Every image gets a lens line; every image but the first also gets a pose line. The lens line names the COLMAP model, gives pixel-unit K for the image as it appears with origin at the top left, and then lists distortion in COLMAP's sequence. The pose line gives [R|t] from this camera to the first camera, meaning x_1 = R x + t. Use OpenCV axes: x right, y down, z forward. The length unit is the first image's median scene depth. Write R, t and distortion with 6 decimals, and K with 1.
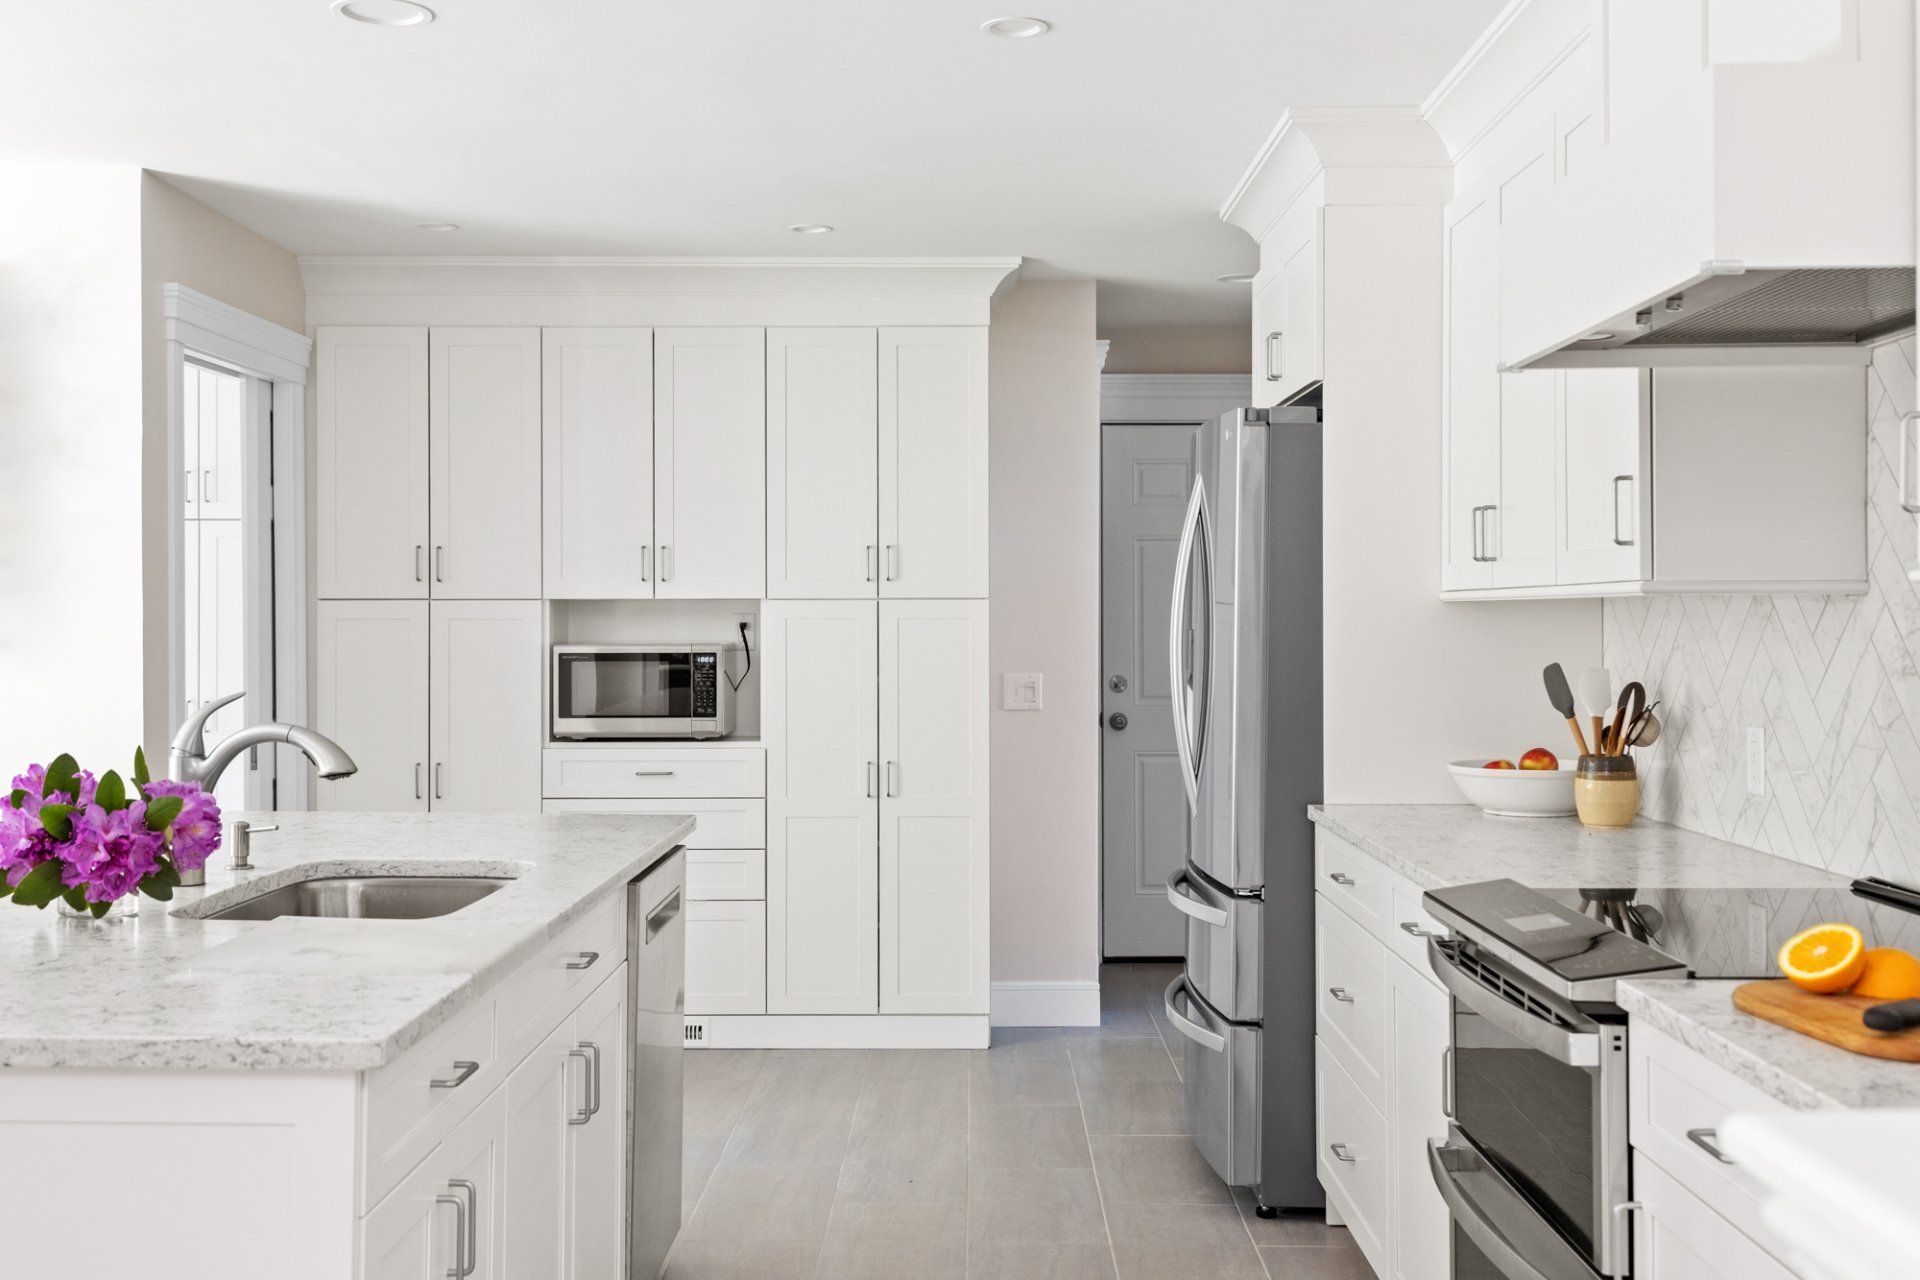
lens RADIAL K [[2082.9, 0, 959.8], [0, 2082.9, 596.6], [0, 0, 1]] dist [0.016056, -0.010109]
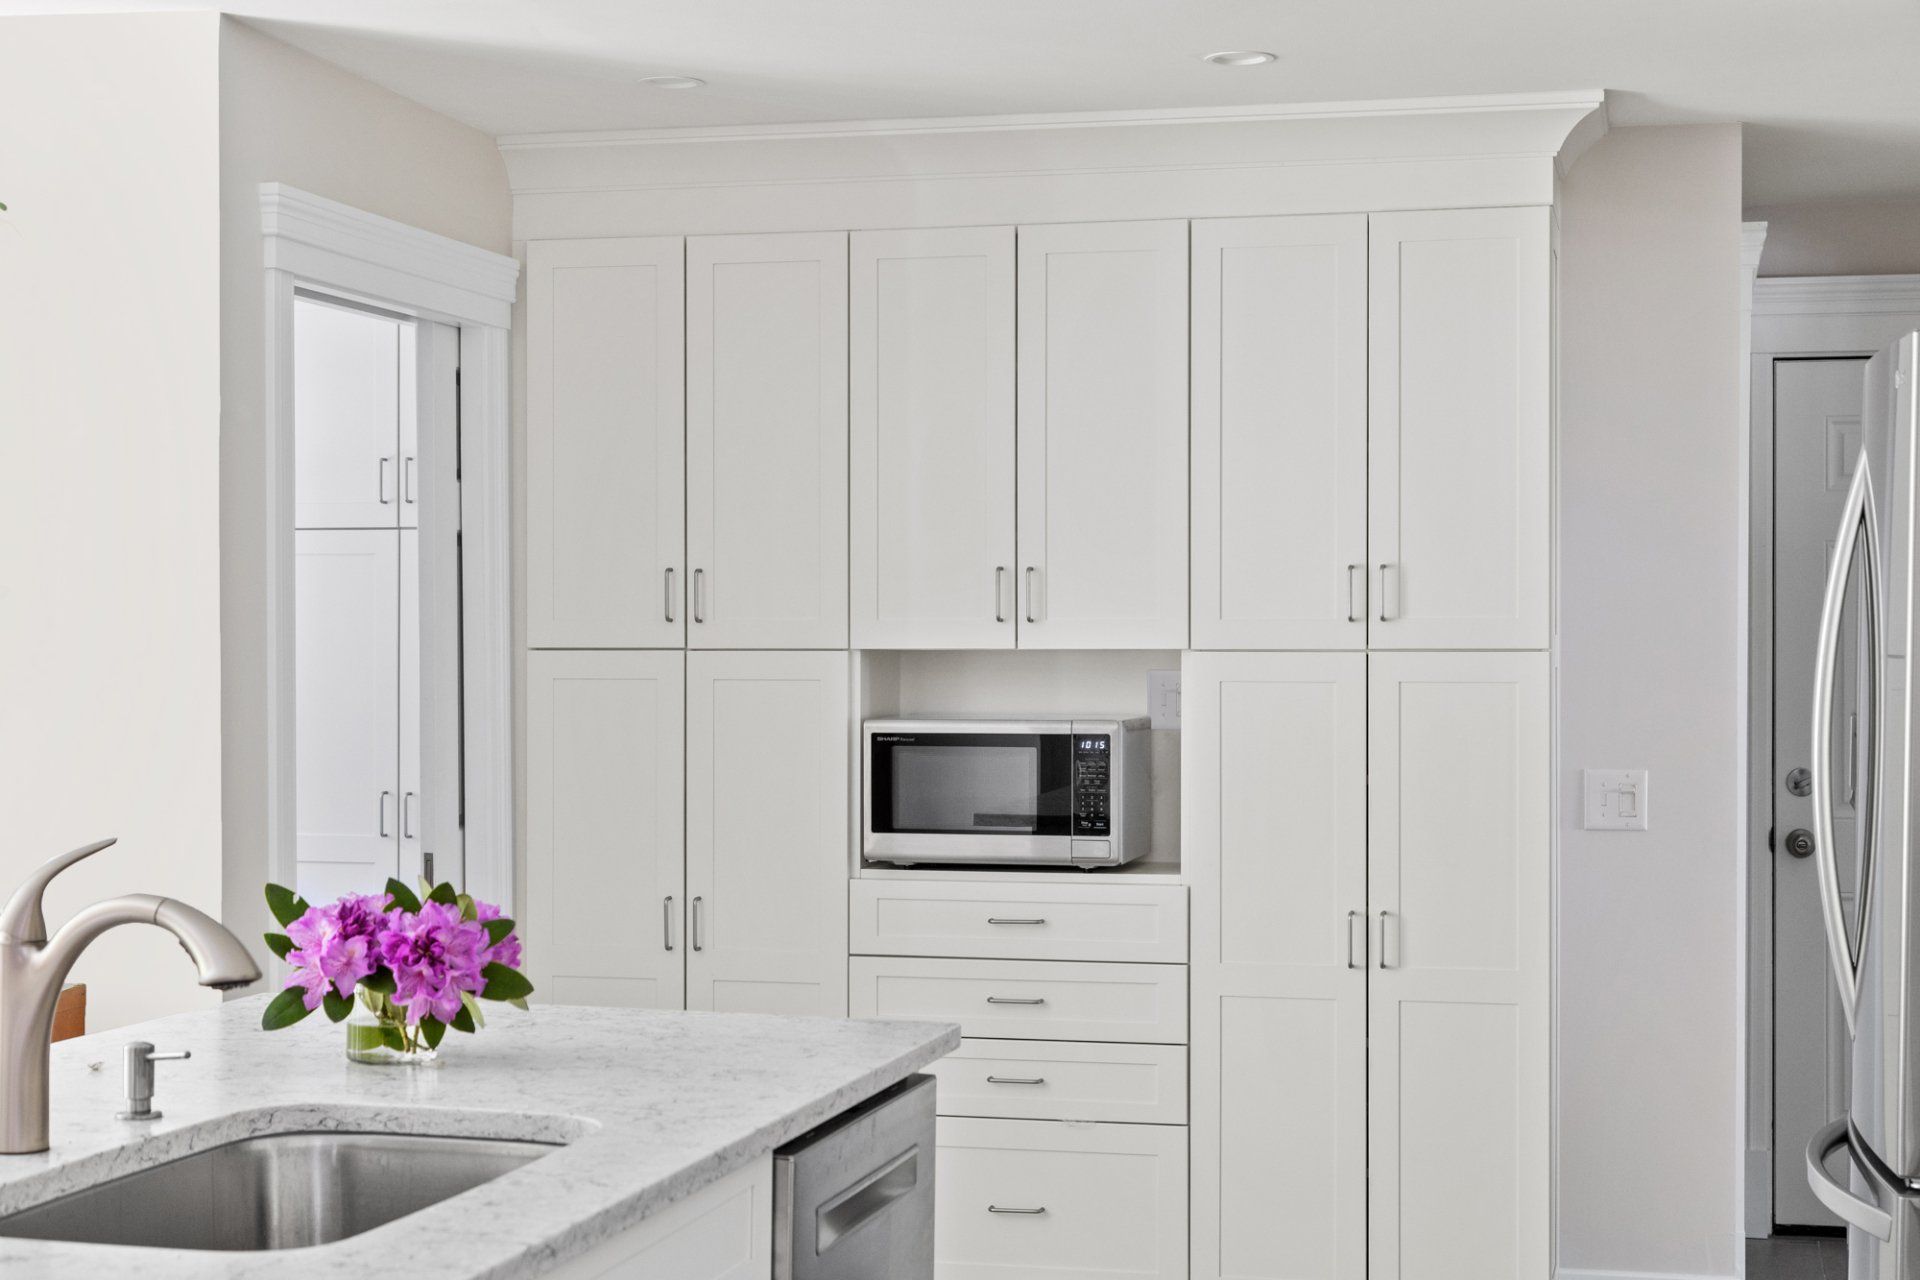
lens RADIAL K [[2922.4, 0, 960.0], [0, 2922.4, 640.0], [0, 0, 1]] dist [0.015907, -0.091834]
pose [[0.968511, 0.002166, -0.248961, 0.060906], [0.000691, 0.999935, 0.011389, -0.012099], [0.248970, -0.011202, 0.968446, 0.123751]]
